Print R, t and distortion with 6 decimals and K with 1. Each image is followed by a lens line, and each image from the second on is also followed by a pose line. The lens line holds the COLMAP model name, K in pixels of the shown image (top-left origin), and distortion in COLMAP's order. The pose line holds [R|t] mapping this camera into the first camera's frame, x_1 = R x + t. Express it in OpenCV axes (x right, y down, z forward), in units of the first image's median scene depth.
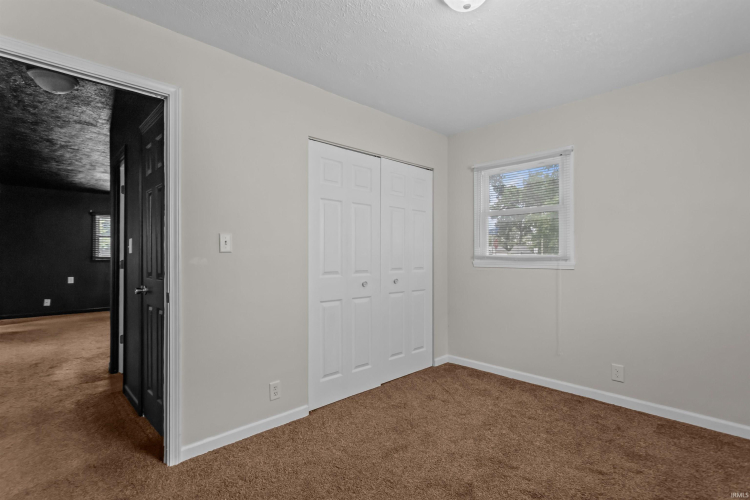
lens RADIAL K [[353.4, 0, 374.6], [0, 353.4, 251.3], [0, 0, 1]] dist [0.002834, 0.000651]
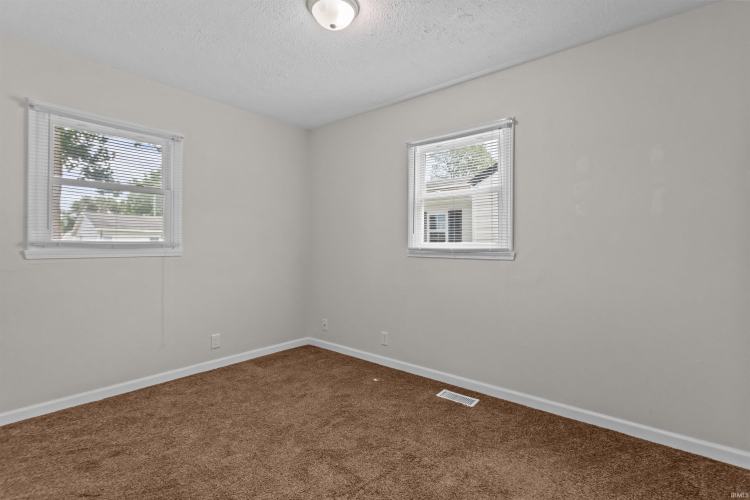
lens RADIAL K [[353.4, 0, 372.6], [0, 353.4, 247.1], [0, 0, 1]] dist [0.002834, 0.000651]
pose [[-0.088532, -0.007132, 0.996048, -0.526177], [-0.014325, 0.999880, 0.005886, 0.012723], [-0.995970, -0.013748, -0.088623, 0.571333]]
